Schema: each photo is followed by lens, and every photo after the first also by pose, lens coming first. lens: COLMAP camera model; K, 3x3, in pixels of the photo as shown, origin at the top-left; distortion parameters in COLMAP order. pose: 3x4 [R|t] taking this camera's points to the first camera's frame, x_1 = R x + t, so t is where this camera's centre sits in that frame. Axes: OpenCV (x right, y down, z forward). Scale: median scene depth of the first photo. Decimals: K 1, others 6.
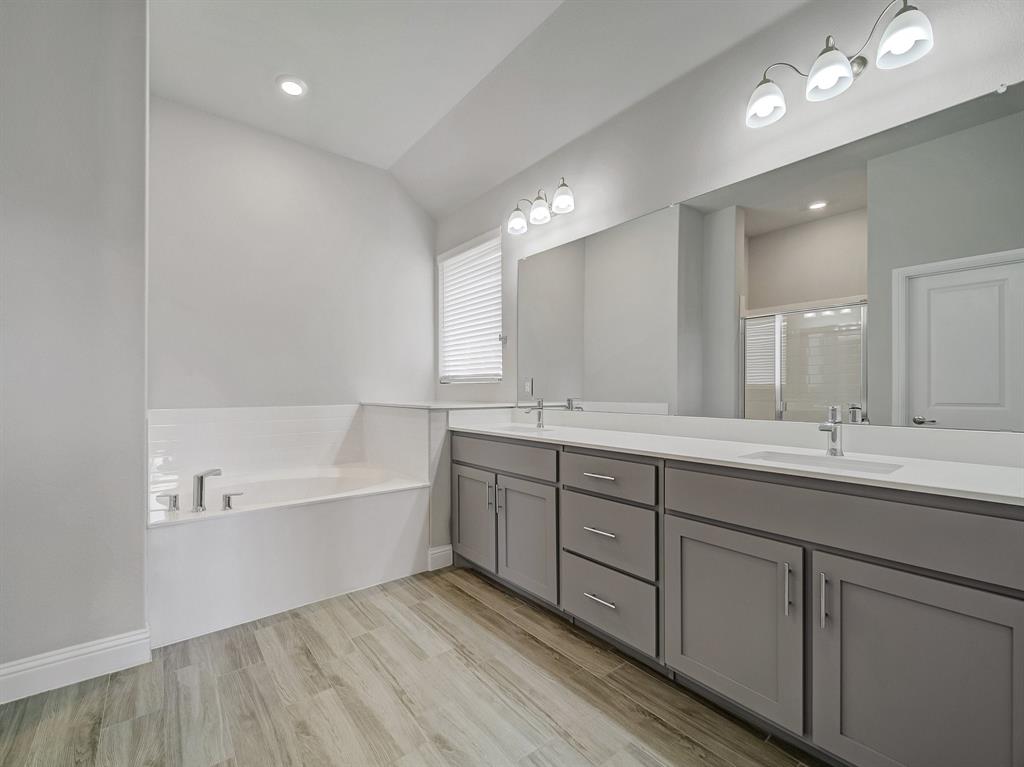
lens RADIAL K [[412.4, 0, 510.6], [0, 412.4, 388.2], [0, 0, 1]] dist [0.002381, -0.000470]
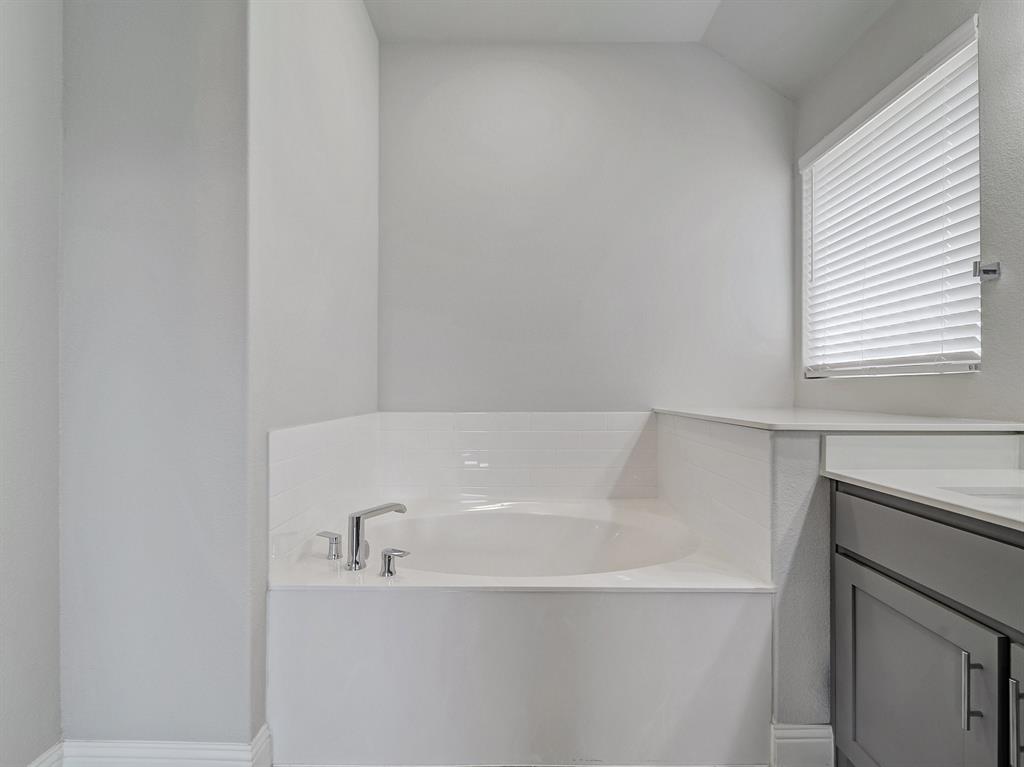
lens RADIAL K [[412.4, 0, 489.5], [0, 412.4, 389.0], [0, 0, 1]] dist [0.002381, -0.000470]
pose [[0.676120, 0.000559, -0.736791, -0.059846], [0.001421, 0.999997, 0.002062, 0.001167], [0.736790, -0.002441, 0.676118, 0.389802]]
